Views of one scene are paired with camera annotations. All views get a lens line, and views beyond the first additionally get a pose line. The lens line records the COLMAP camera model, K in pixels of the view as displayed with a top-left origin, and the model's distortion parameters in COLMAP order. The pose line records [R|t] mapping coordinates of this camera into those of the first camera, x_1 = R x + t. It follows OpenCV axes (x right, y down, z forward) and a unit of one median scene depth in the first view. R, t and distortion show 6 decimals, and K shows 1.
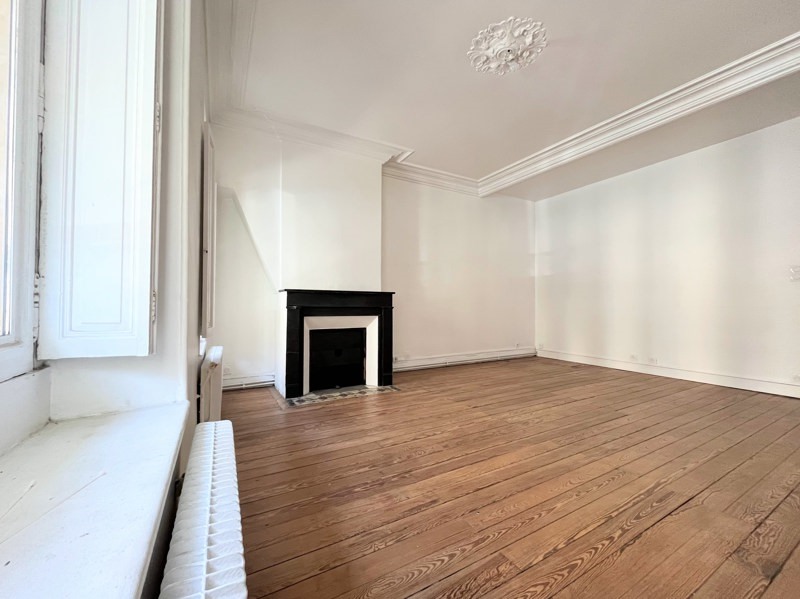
lens RADIAL K [[323.5, 0, 402.1], [0, 323.5, 298.9], [0, 0, 1]] dist [0.001512, 0.000134]
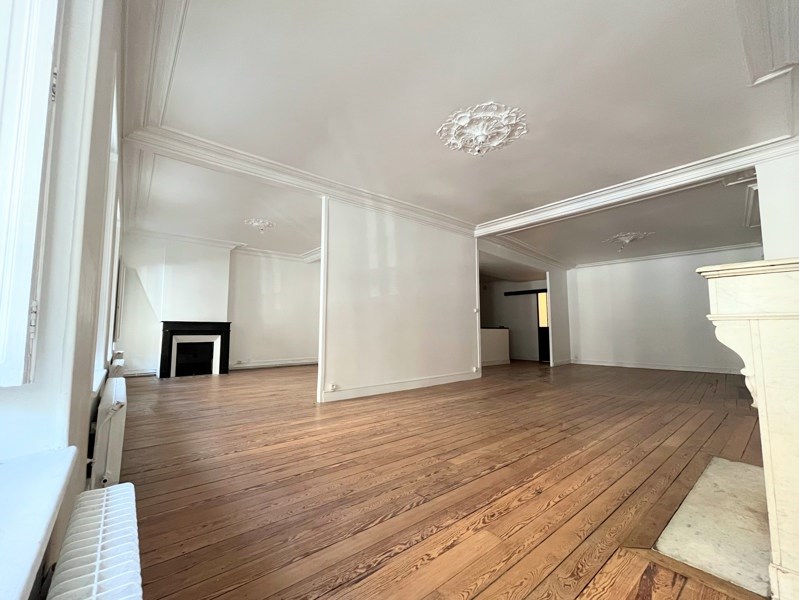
lens RADIAL K [[336.9, 0, 399.0], [0, 336.9, 304.7], [0, 0, 1]] dist [-0.001955, -0.000469]
pose [[0.985383, 0.017885, 0.169410, 0.604669], [-0.010823, 0.999037, -0.042514, -0.050885], [-0.170008, 0.040059, 0.984628, -1.066223]]
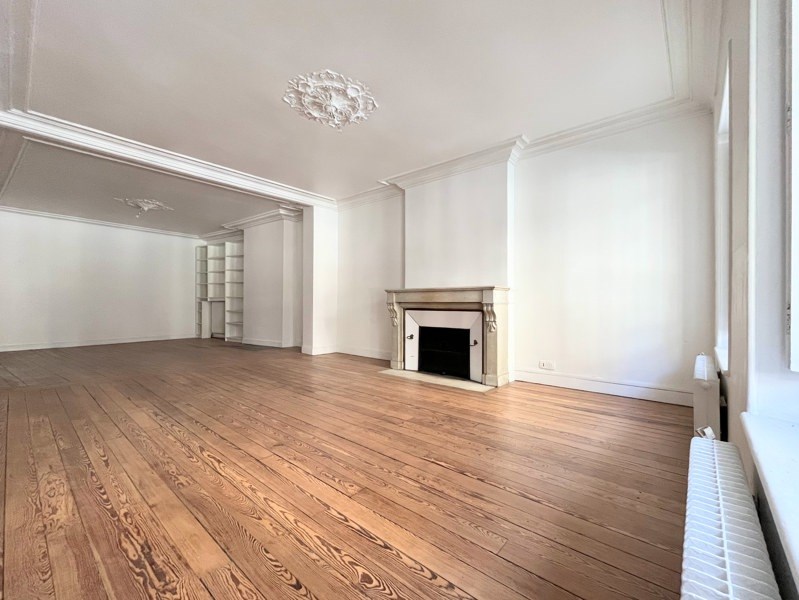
lens RADIAL K [[336.9, 0, 400.2], [0, 336.9, 302.7], [0, 0, 1]] dist [-0.001955, -0.000469]
pose [[-0.319732, 0.001813, 0.947506, -0.866954], [-0.035899, 0.999257, -0.014026, 0.005516], [-0.946828, -0.038499, -0.319429, 1.546222]]
